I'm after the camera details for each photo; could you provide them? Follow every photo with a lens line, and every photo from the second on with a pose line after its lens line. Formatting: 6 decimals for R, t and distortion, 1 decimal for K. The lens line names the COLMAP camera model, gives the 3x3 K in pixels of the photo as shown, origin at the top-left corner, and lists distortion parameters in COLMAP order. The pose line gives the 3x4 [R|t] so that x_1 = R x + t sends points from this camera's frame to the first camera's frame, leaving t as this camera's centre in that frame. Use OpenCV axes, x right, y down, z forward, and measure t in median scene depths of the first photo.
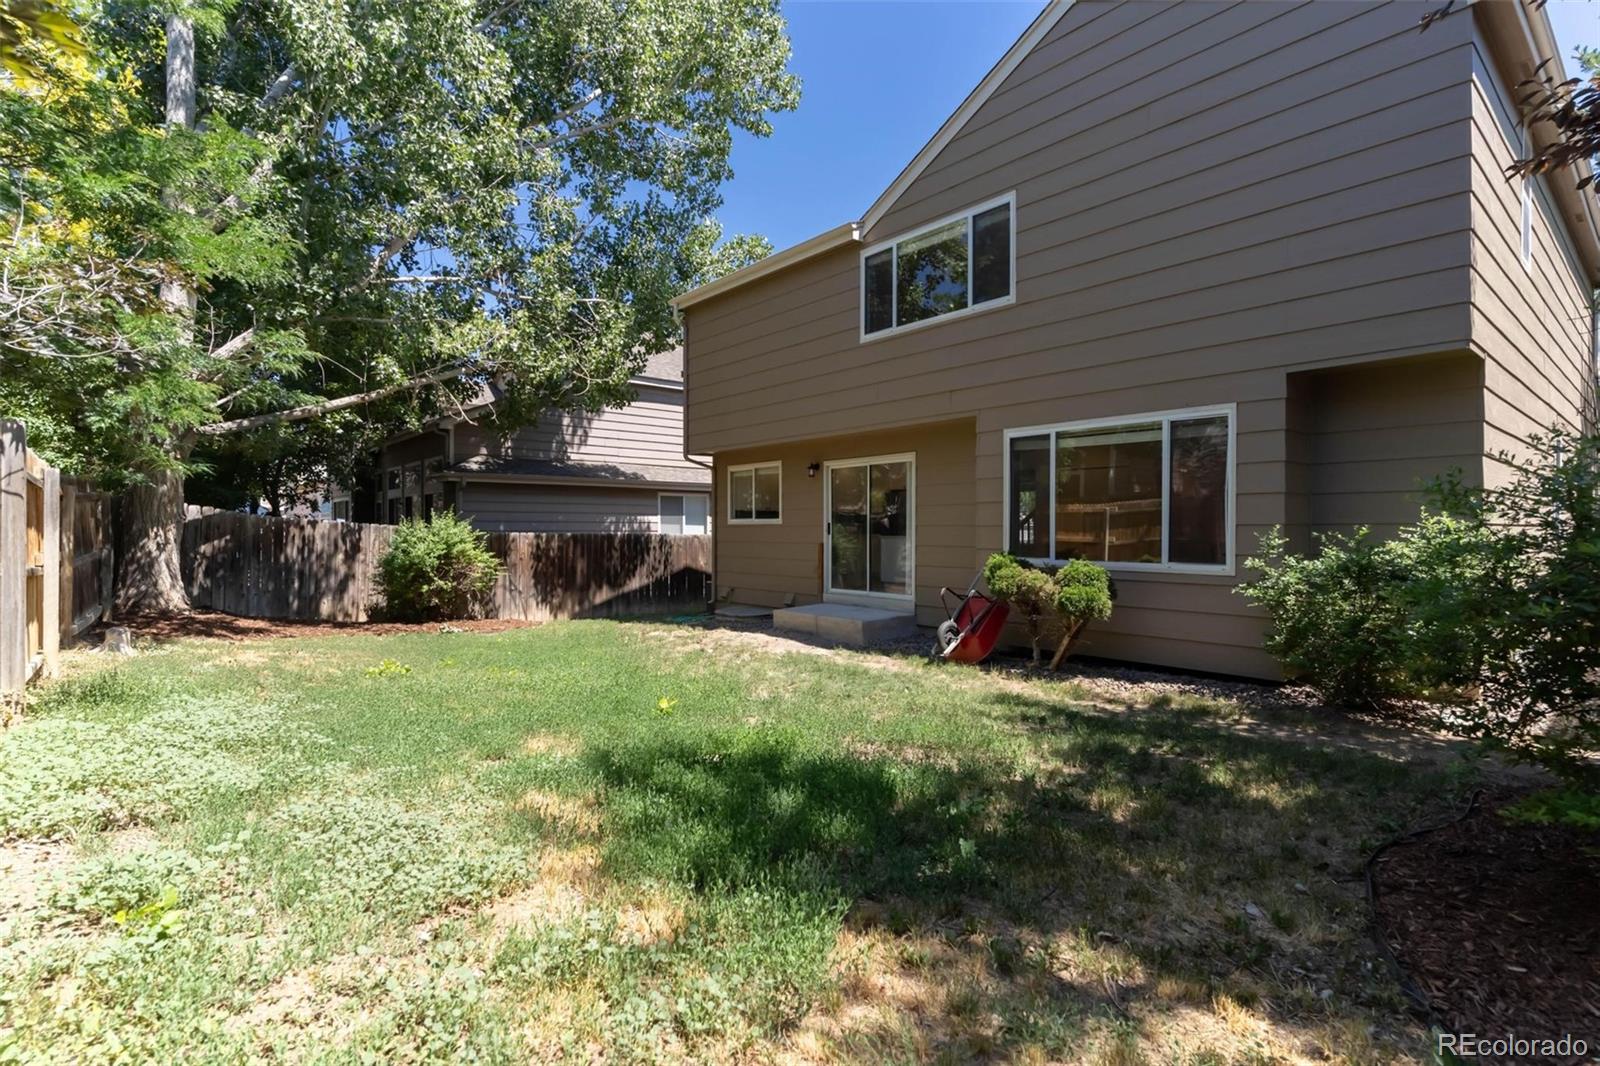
lens RADIAL K [[772.7, 0, 800.3], [0, 772.7, 534.2], [0, 0, 1]] dist [0.006632, -0.002435]
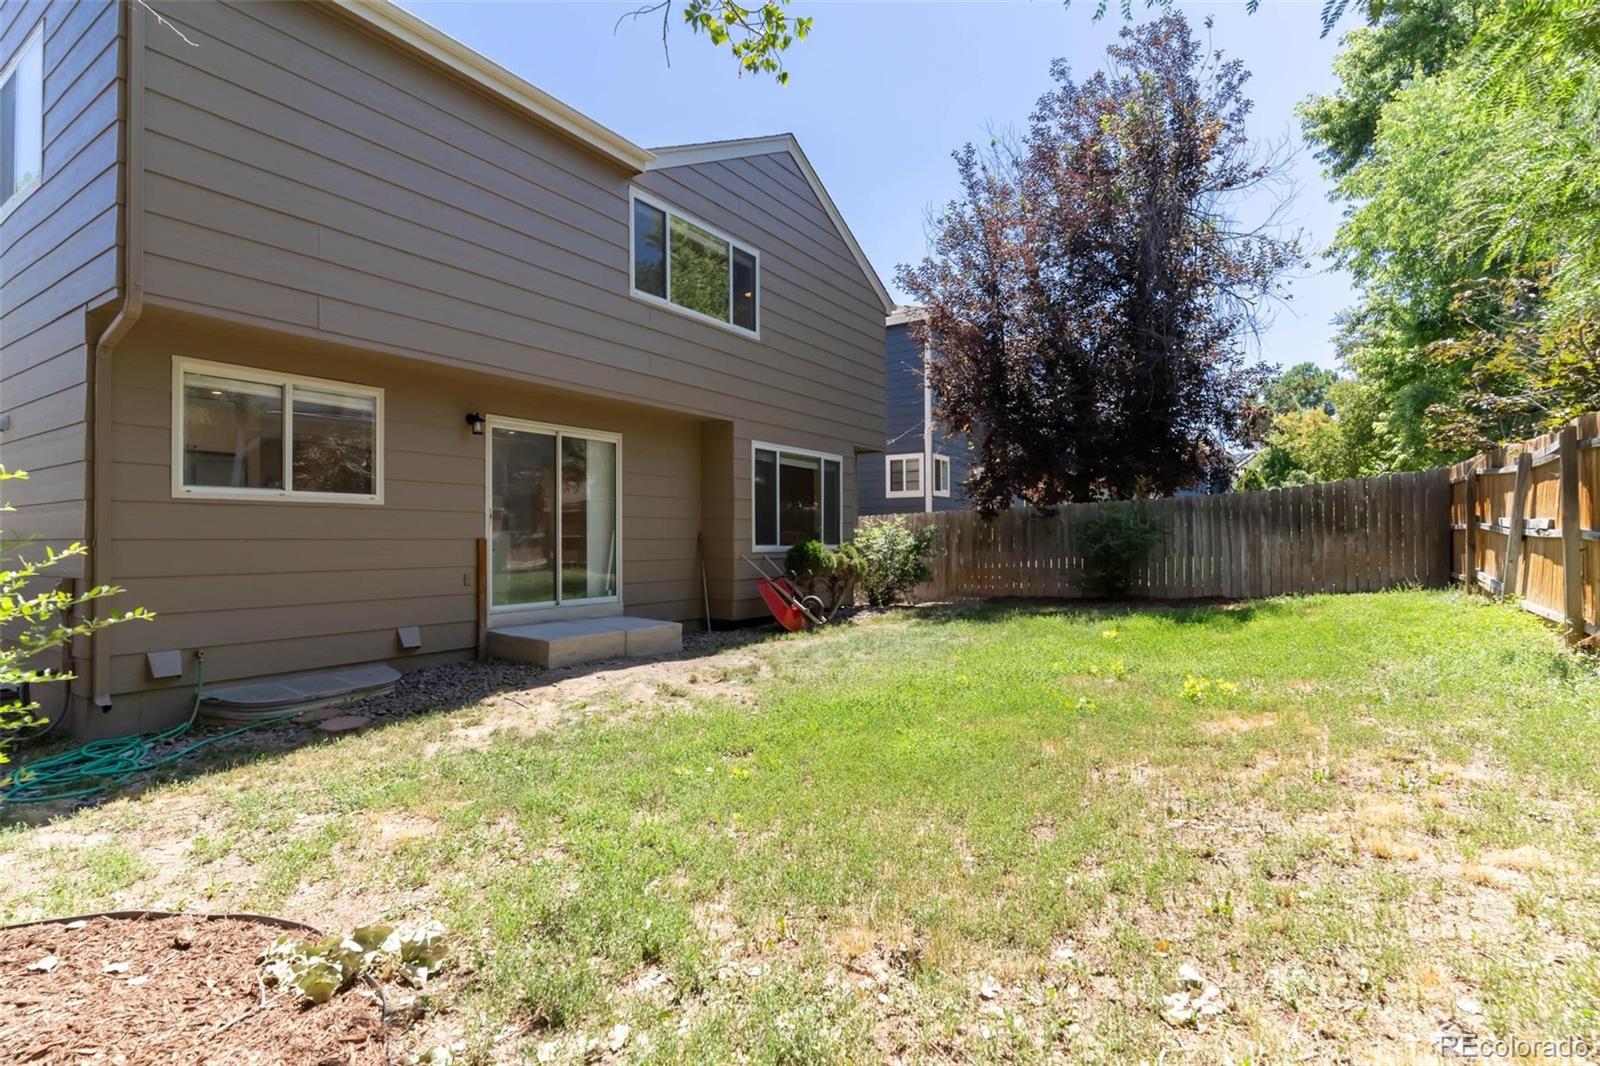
lens RADIAL K [[772.7, 0, 798.2], [0, 772.7, 531.1], [0, 0, 1]] dist [0.006632, -0.002435]
pose [[-0.272246, 0.010519, 0.962170, -0.892418], [0.007355, 0.999934, -0.008851, 0.018064], [-0.962200, 0.004668, -0.272305, 1.222335]]
